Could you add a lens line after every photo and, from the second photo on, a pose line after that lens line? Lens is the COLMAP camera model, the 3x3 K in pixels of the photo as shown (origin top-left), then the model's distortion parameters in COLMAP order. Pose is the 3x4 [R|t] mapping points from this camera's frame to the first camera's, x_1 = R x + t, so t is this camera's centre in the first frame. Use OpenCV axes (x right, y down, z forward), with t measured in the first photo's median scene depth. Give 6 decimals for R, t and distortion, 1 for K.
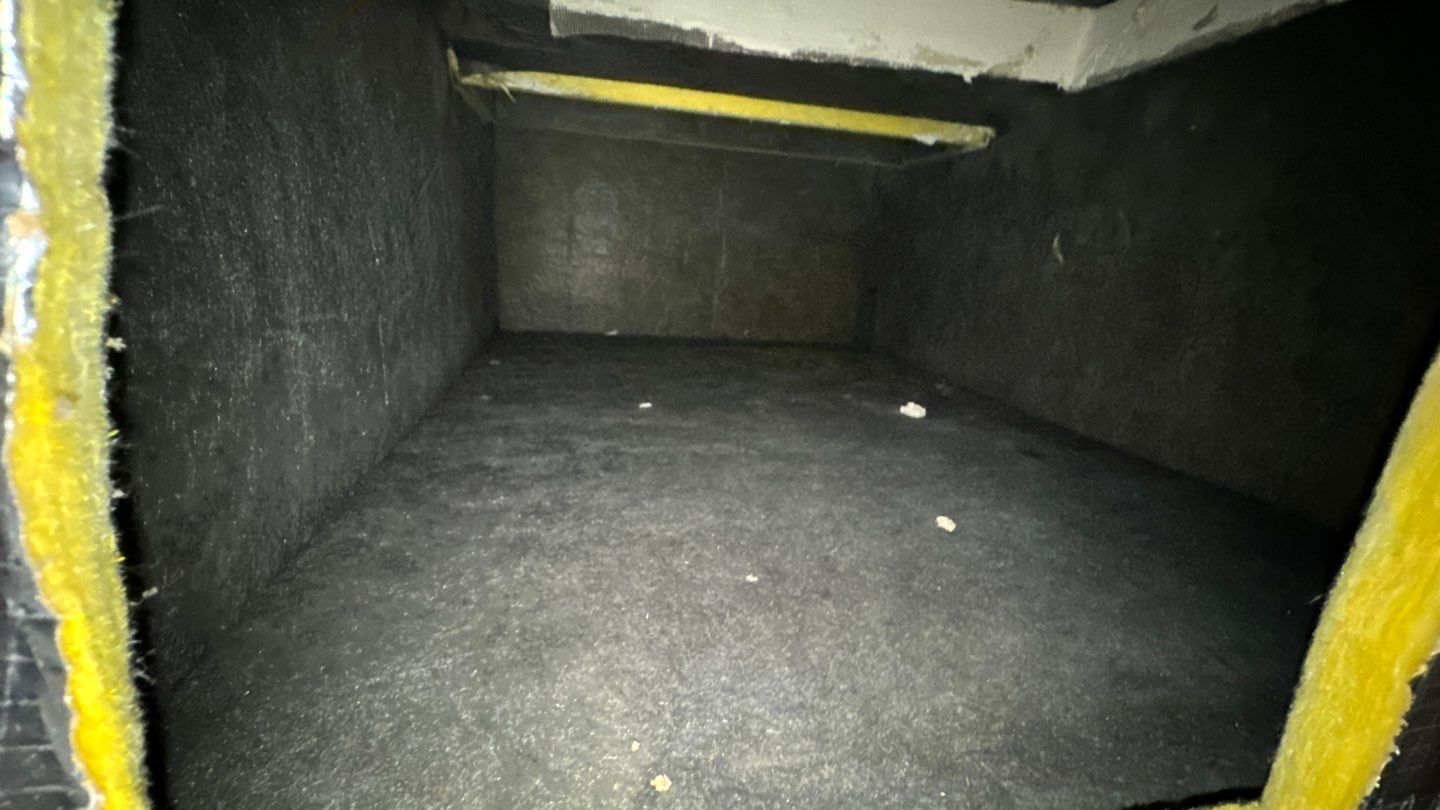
lens RADIAL K [[577.3, 0, 719.0], [0, 577.3, 401.6], [0, 0, 1]] dist [-0.001667, 0.000096]
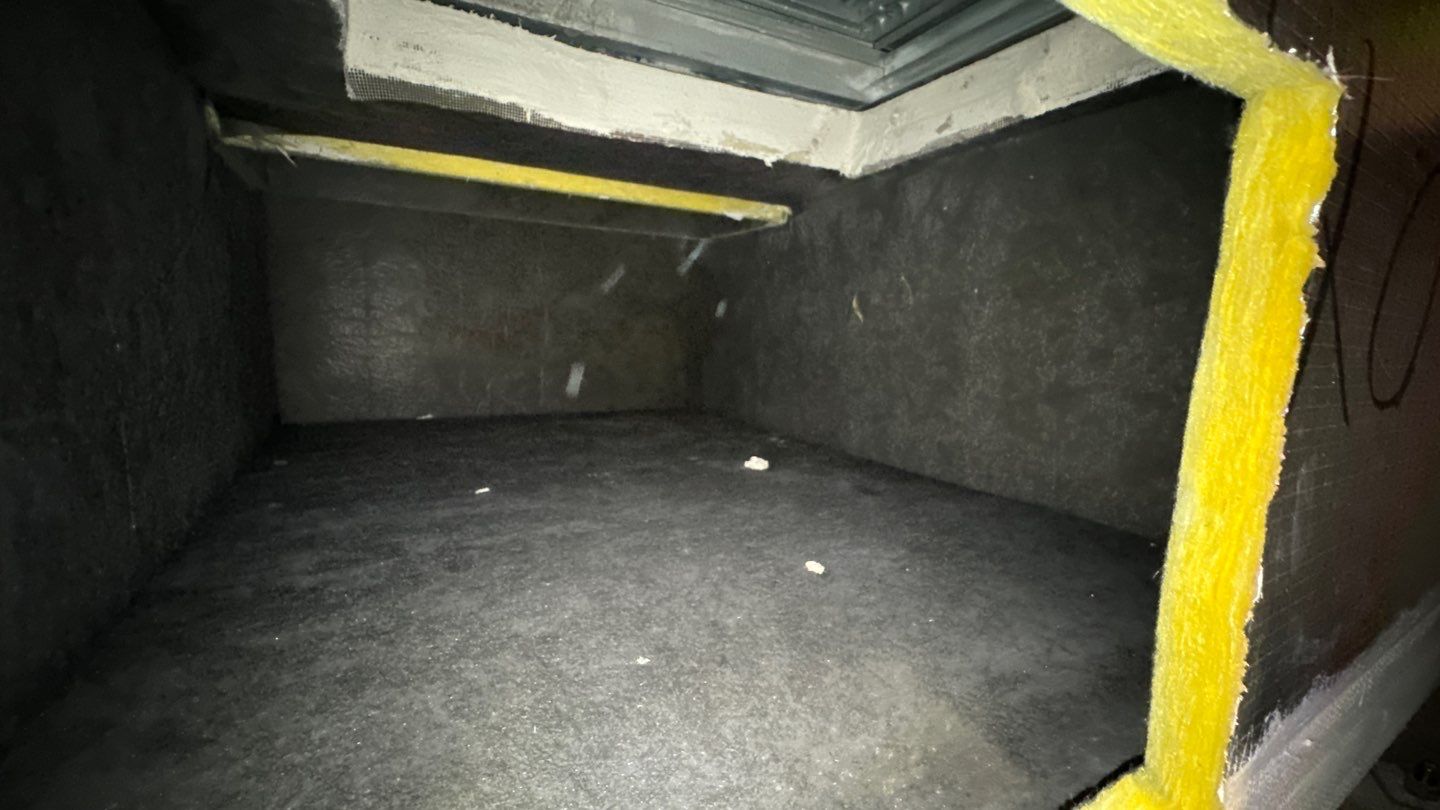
lens RADIAL K [[577.3, 0, 715.5], [0, 577.3, 404.6], [0, 0, 1]] dist [-0.001667, 0.000096]
pose [[0.951881, -0.080084, 0.295820, -0.041185], [0.113443, 0.988763, -0.097356, 0.002561], [-0.284700, 0.126230, 0.950270, 0.022683]]
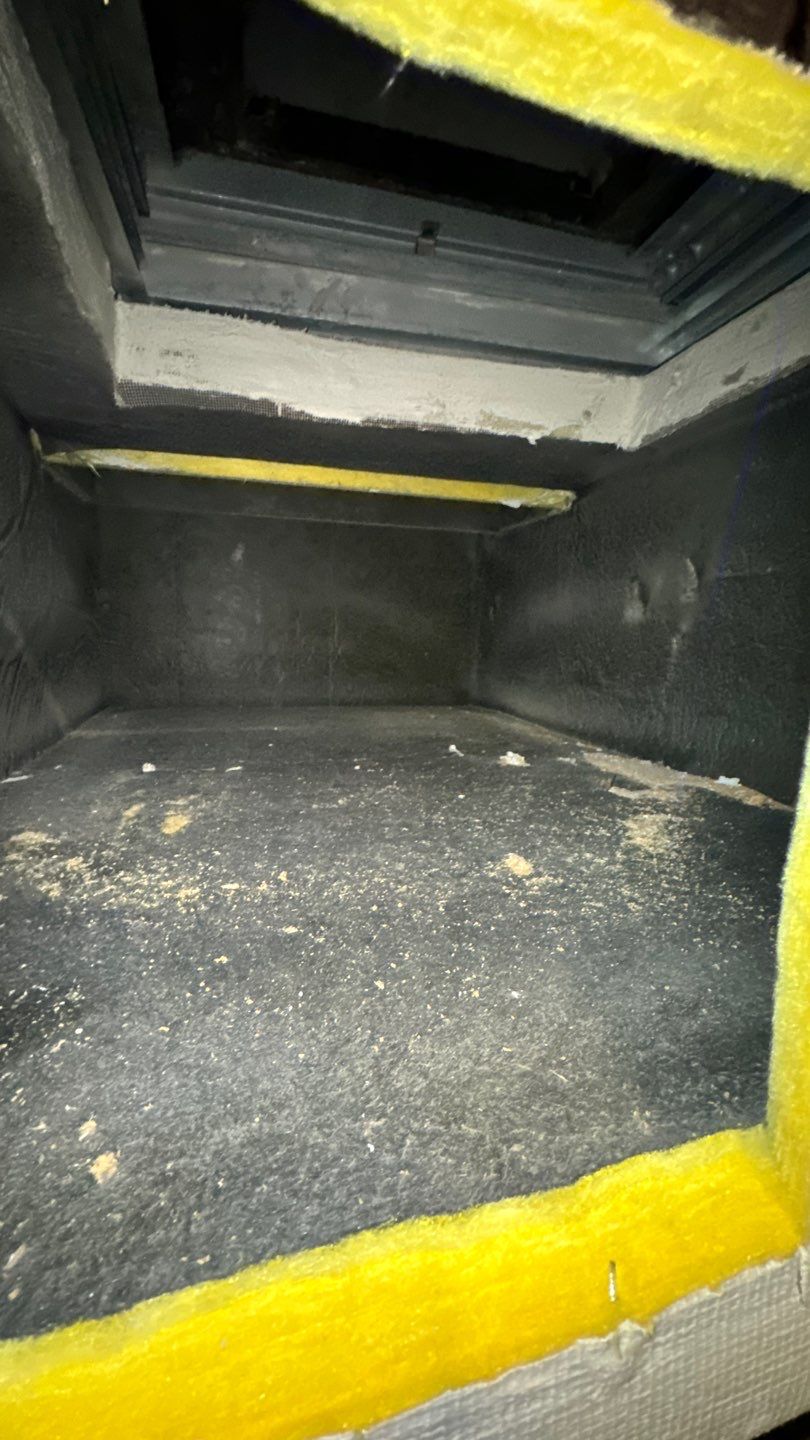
lens RADIAL K [[577.3, 0, 403.2], [0, 577.3, 716.8], [0, 0, 1]] dist [-0.001667, 0.000096]
pose [[0.996406, -0.054570, 0.064785, 0.108061], [0.061369, 0.992247, -0.108075, 0.044782], [-0.058385, 0.111662, 0.992030, 0.023640]]
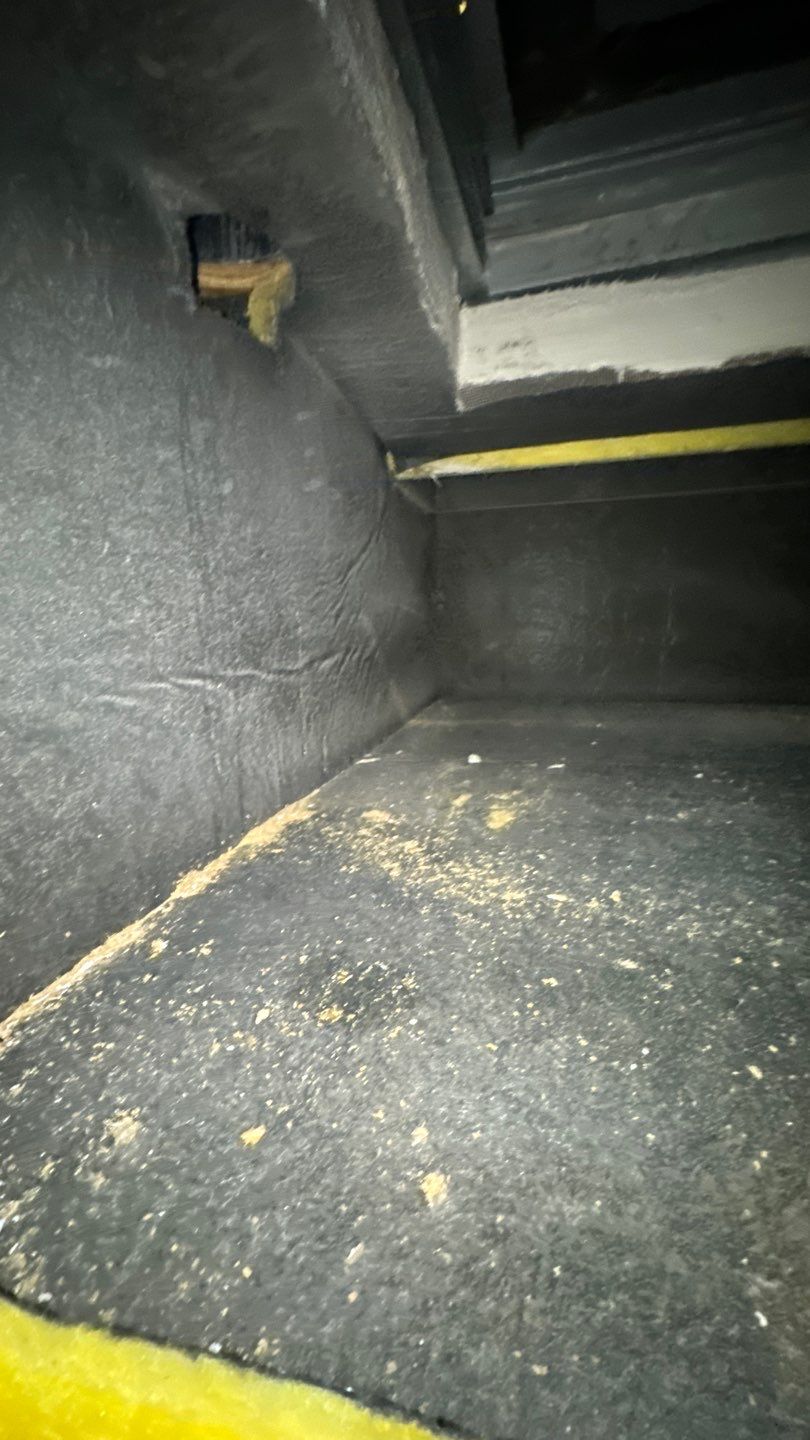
lens RADIAL K [[577.3, 0, 403.1], [0, 577.3, 717.3], [0, 0, 1]] dist [-0.001667, 0.000096]
pose [[0.893200, -0.018815, -0.449266, 0.078656], [-0.031662, 0.994013, -0.104577, 0.034411], [0.448544, 0.107632, 0.887256, 0.070810]]
